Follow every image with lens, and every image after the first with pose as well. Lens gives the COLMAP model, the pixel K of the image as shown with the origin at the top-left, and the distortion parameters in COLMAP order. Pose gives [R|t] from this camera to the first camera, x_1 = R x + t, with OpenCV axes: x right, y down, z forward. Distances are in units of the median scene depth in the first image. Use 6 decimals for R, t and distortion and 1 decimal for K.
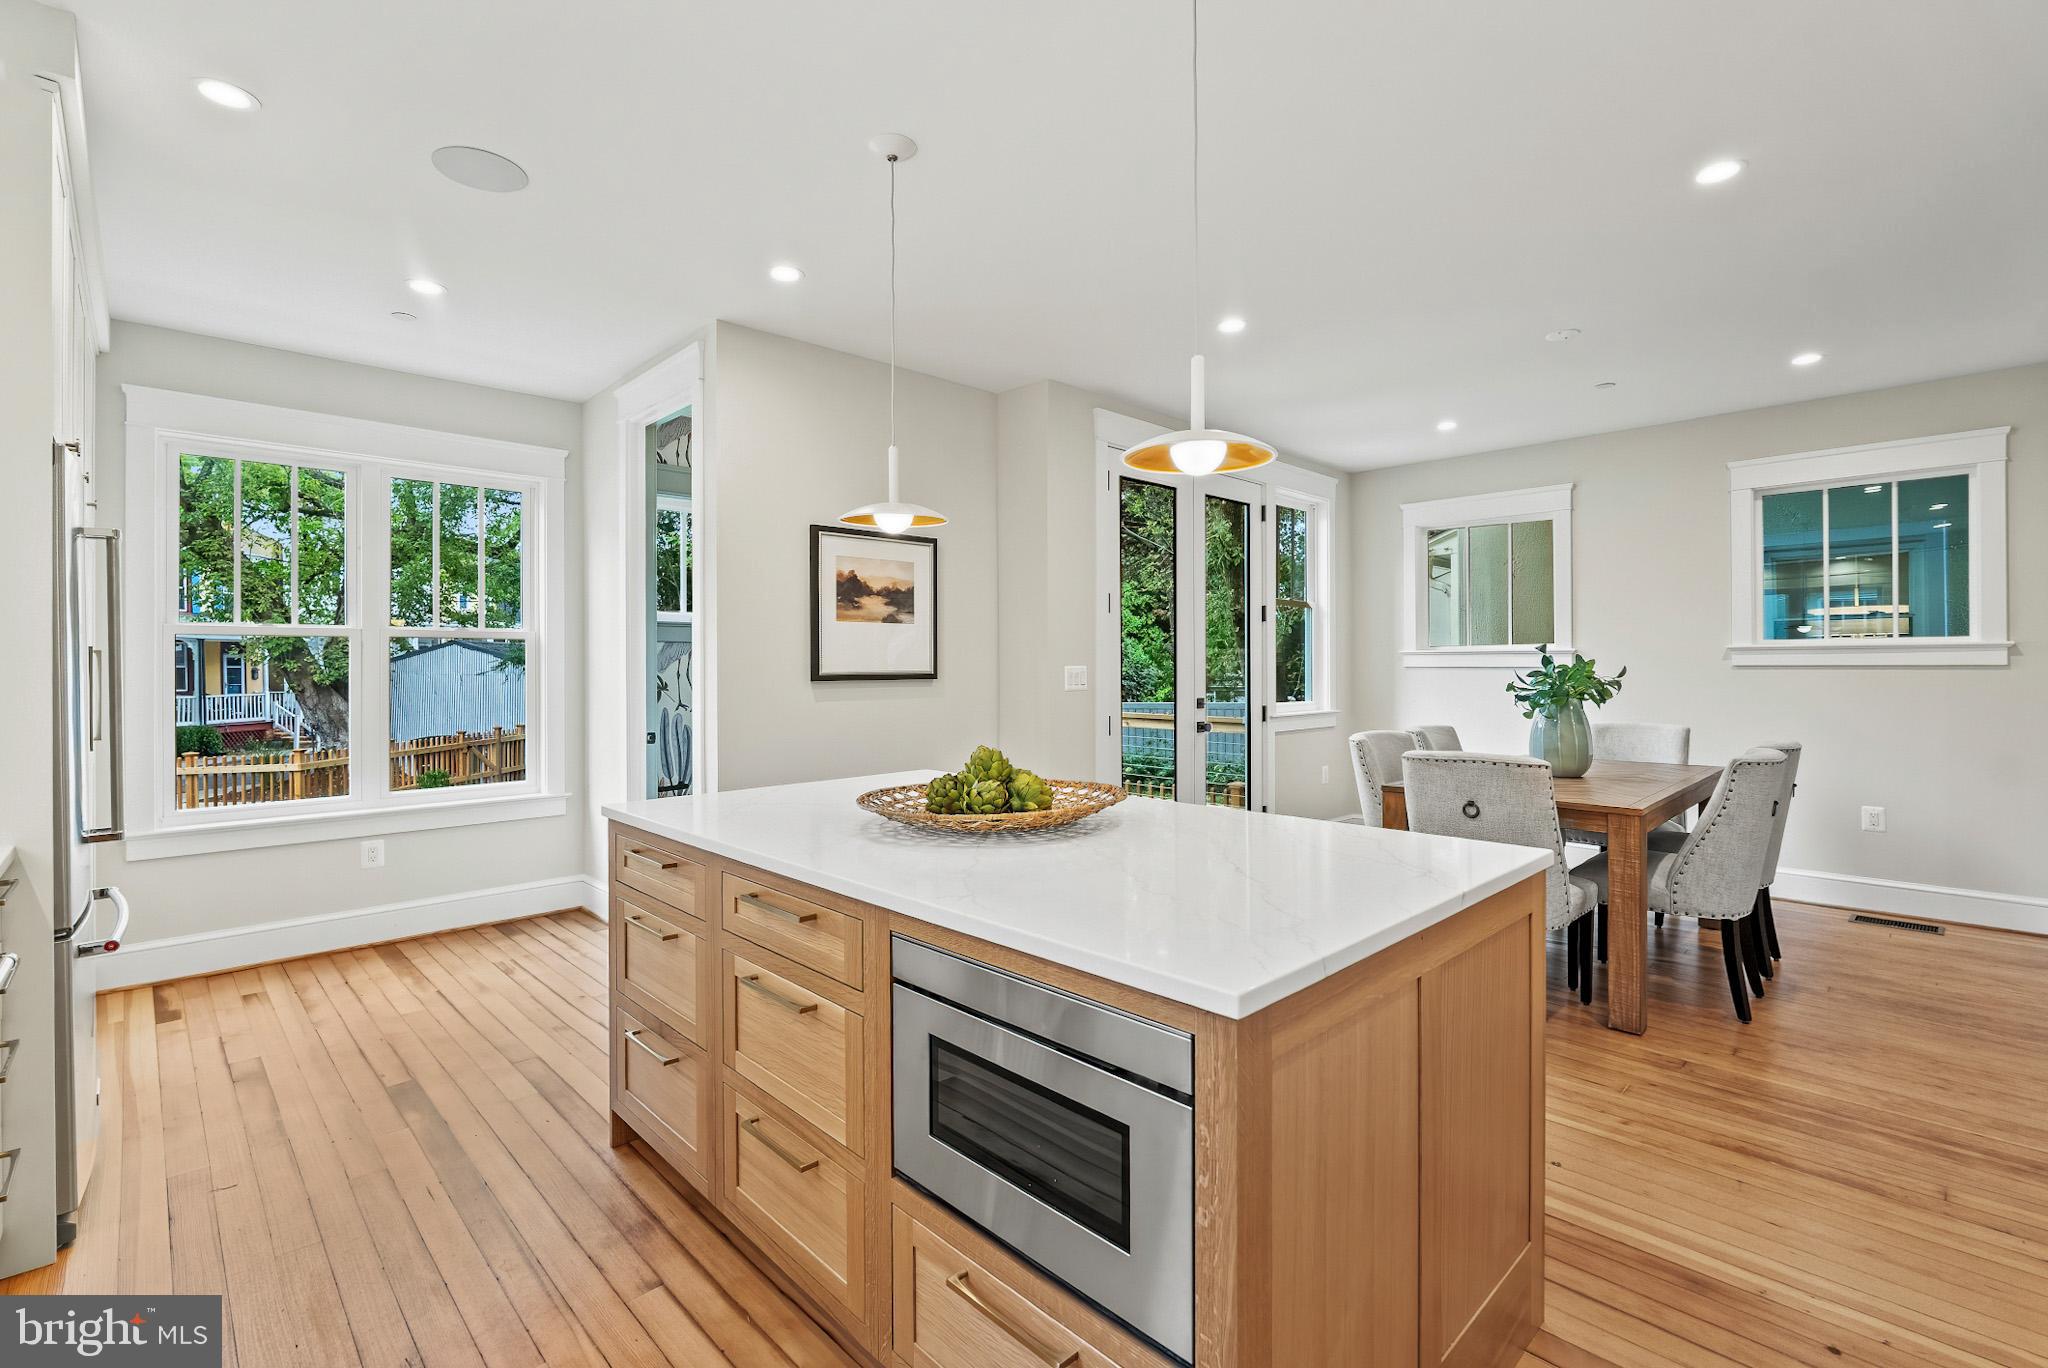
lens RADIAL K [[915.1, 0, 1018.2], [0, 915.1, 664.5], [0, 0, 1]] dist [-0.006217, 0.000364]
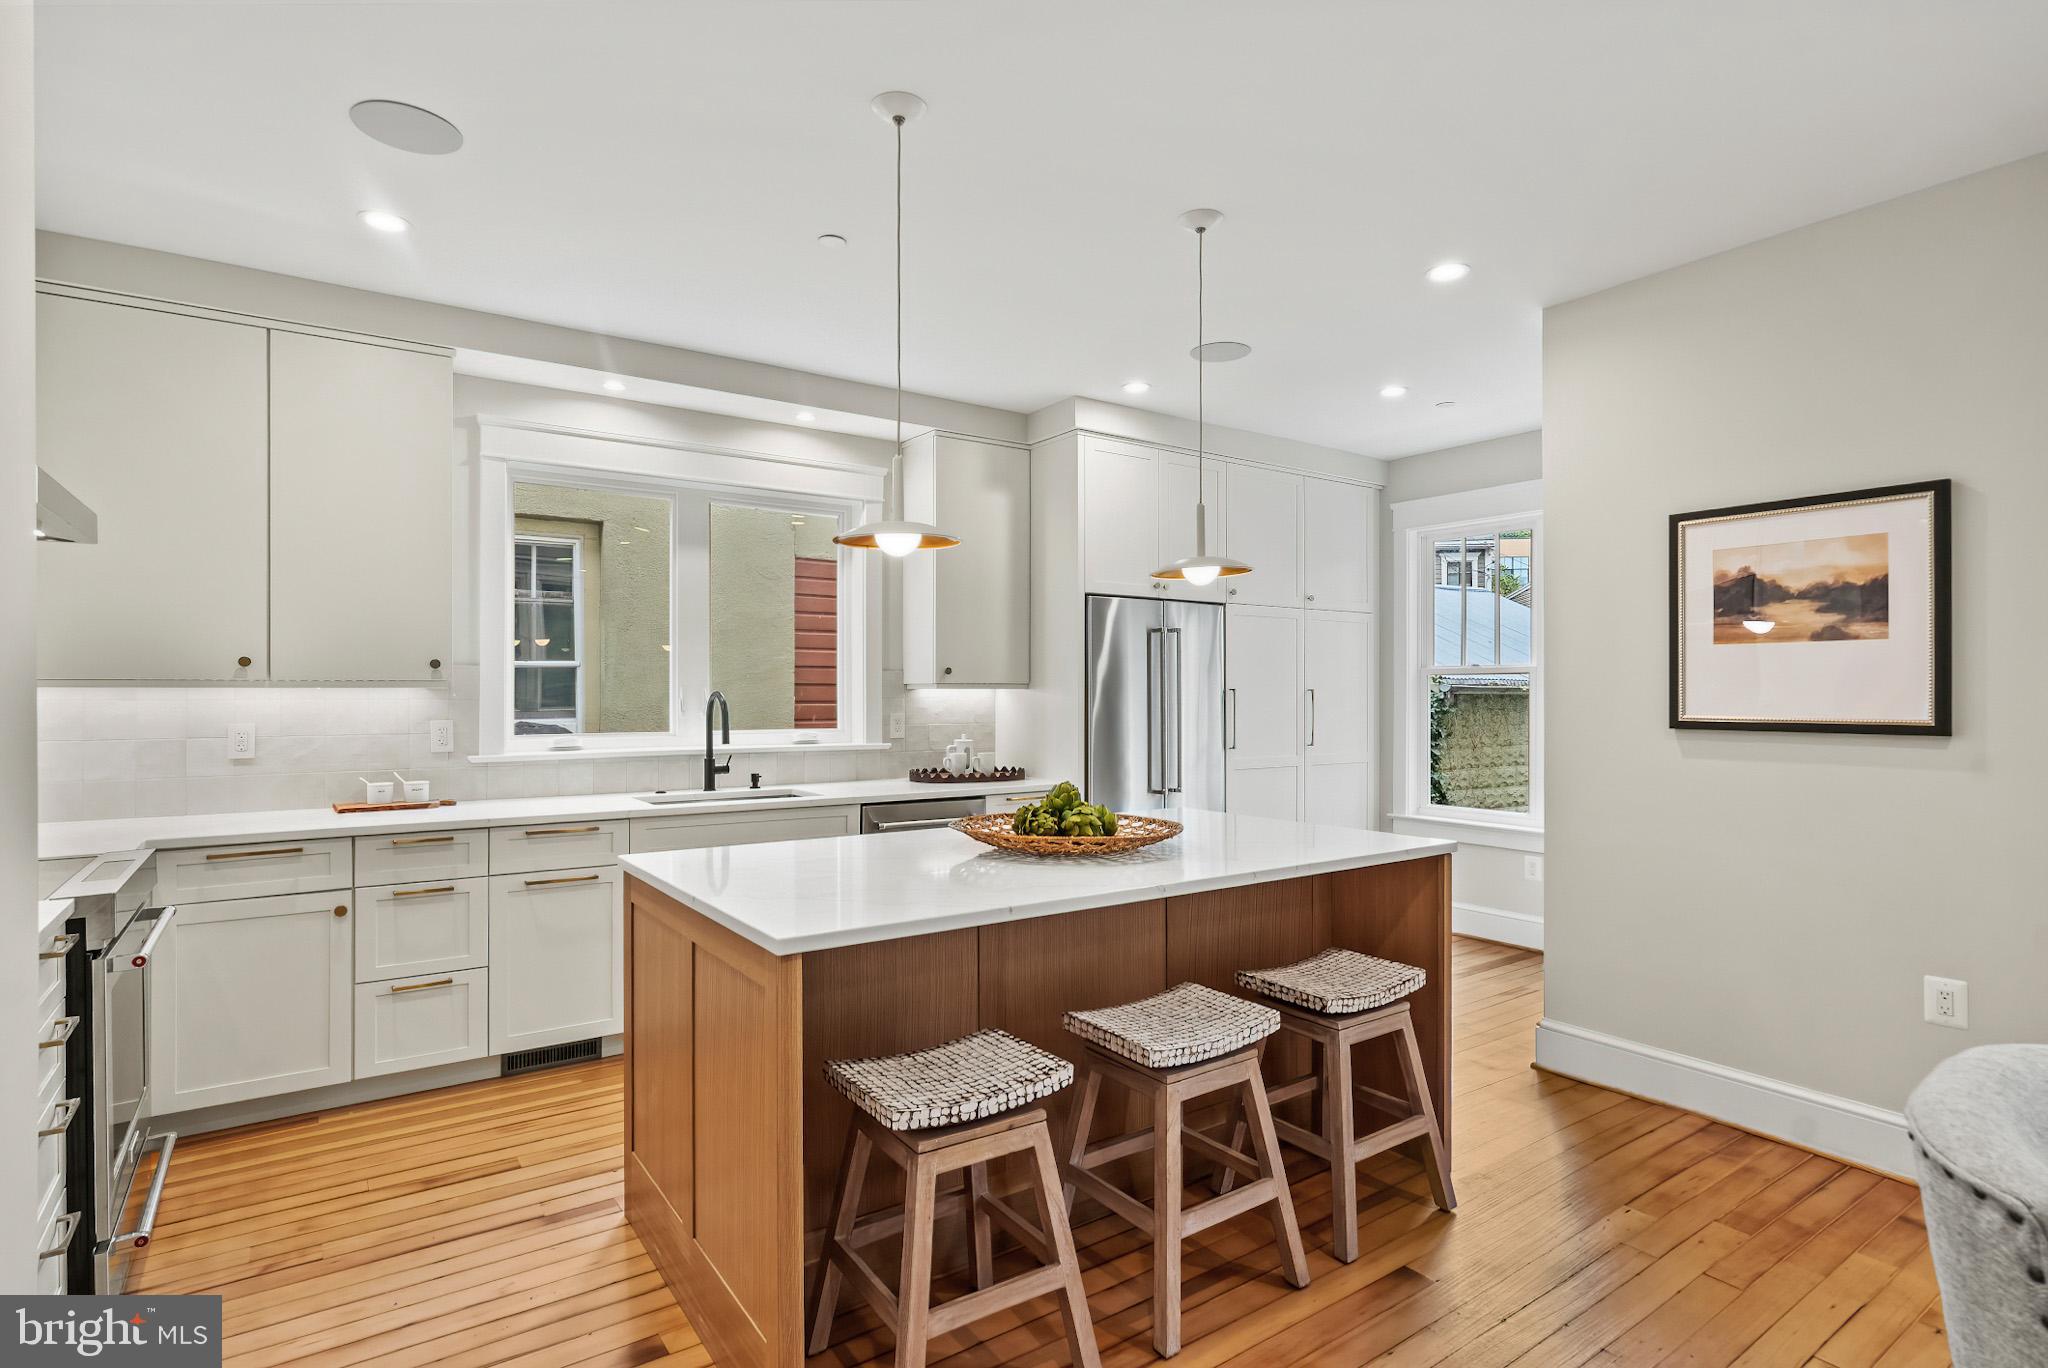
lens RADIAL K [[1029.5, 0, 1024.1], [0, 1029.5, 692.6], [0, 0, 1]] dist [-0.004014, 0.000196]
pose [[-0.156348, 0.004643, -0.987691, 0.603676], [0.001268, 0.999989, 0.004500, -0.013572], [0.987701, -0.000549, -0.156352, 0.551787]]
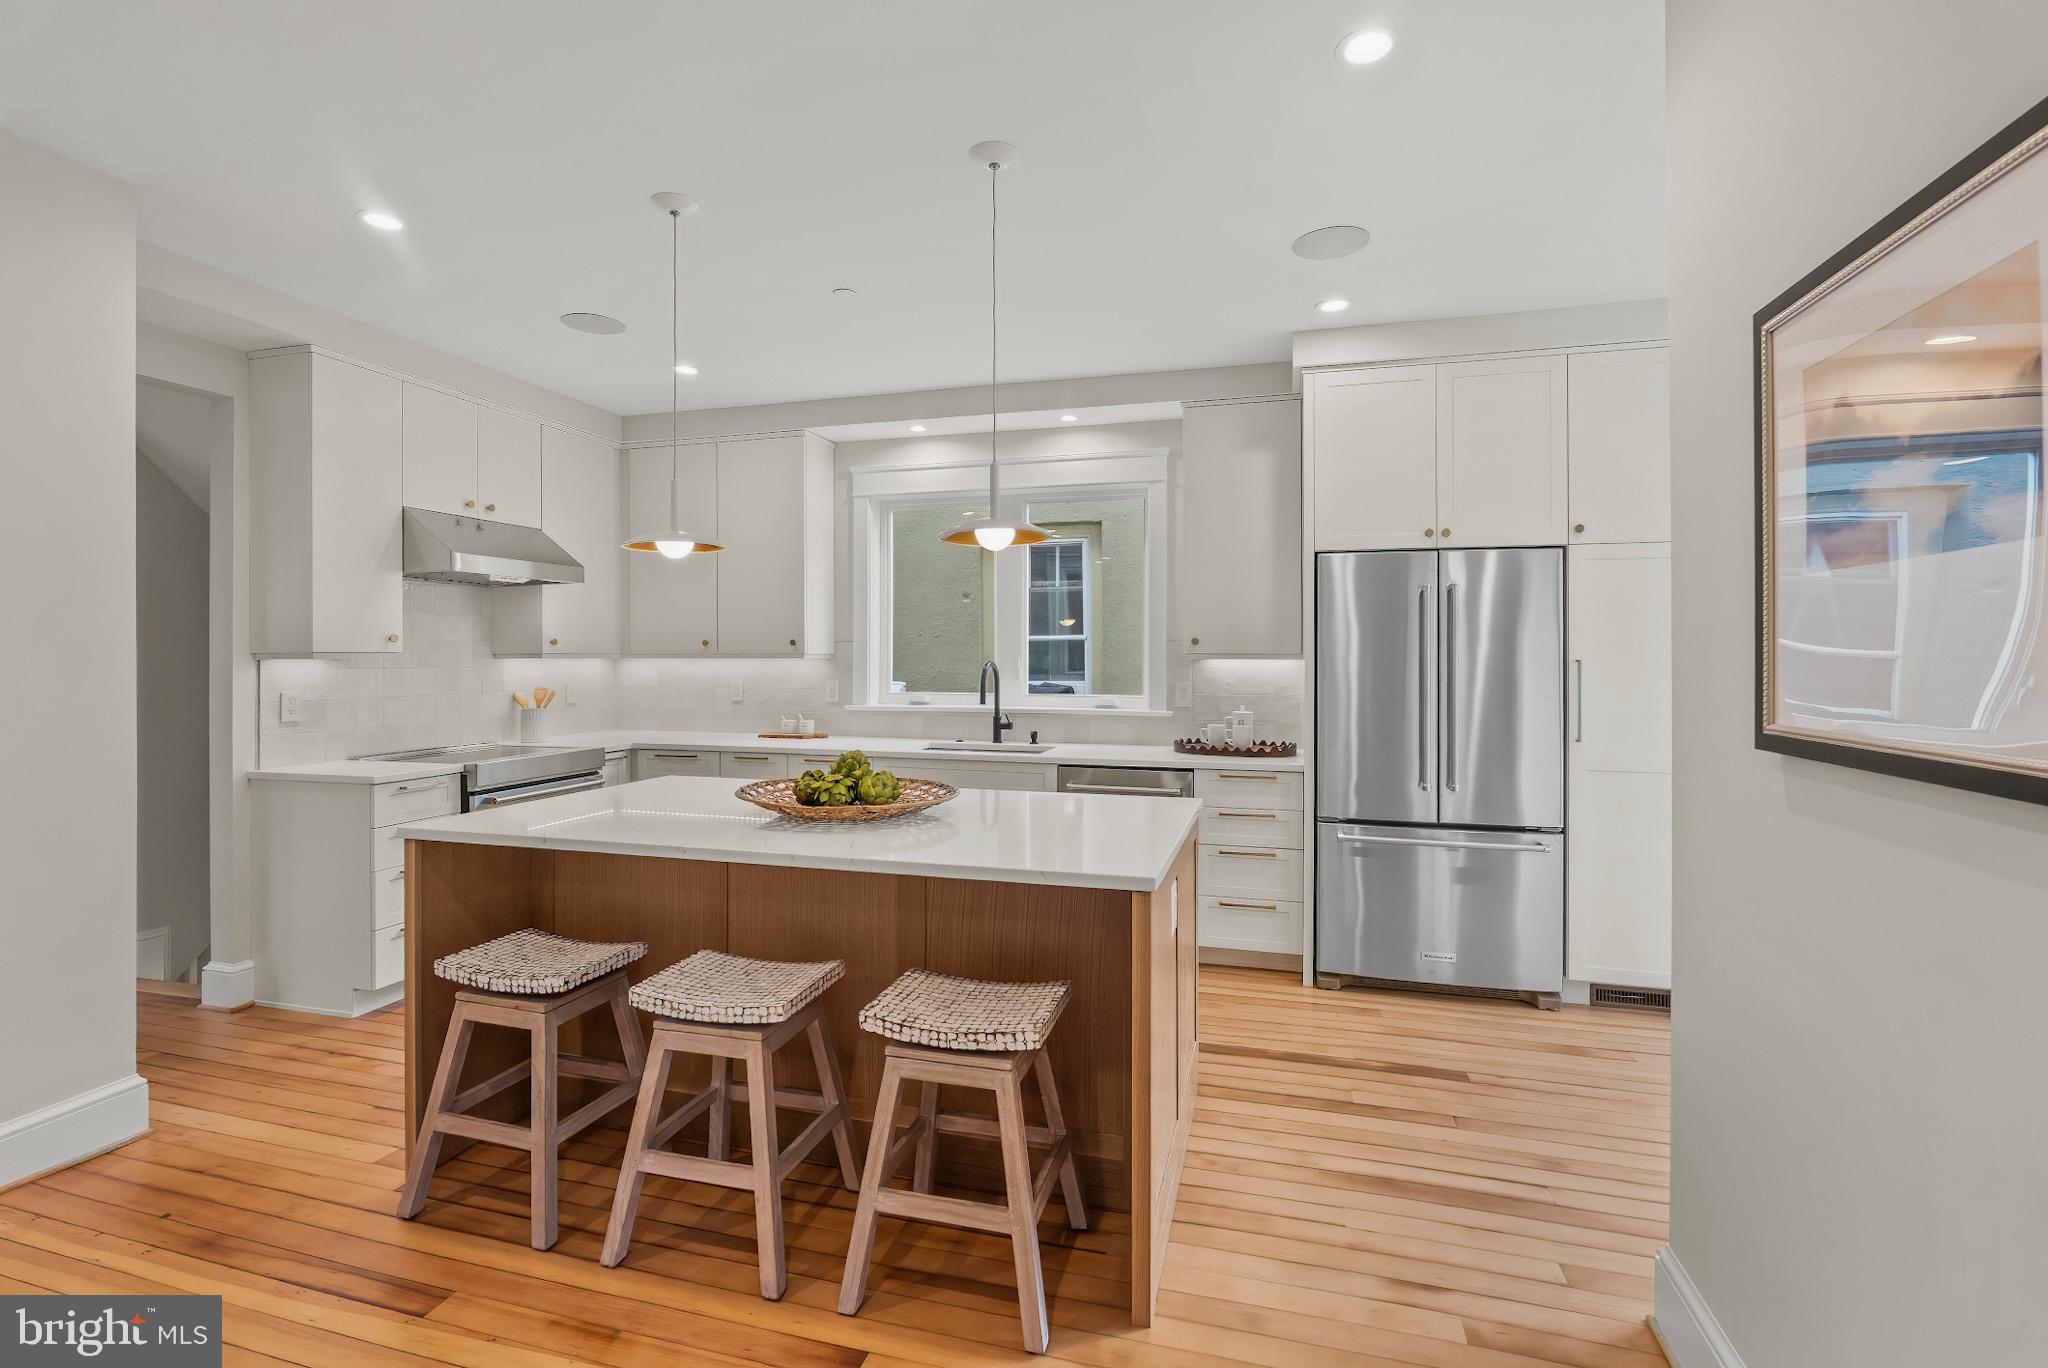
lens RADIAL K [[920.6, 0, 1021.8], [0, 920.6, 659.2], [0, 0, 1]] dist [-0.001909, 0.000023]
pose [[-0.864035, 0.004057, -0.503416, 0.188062], [0.002220, 0.999989, 0.004249, -0.017526], [0.503427, 0.002554, -0.864034, 1.045547]]
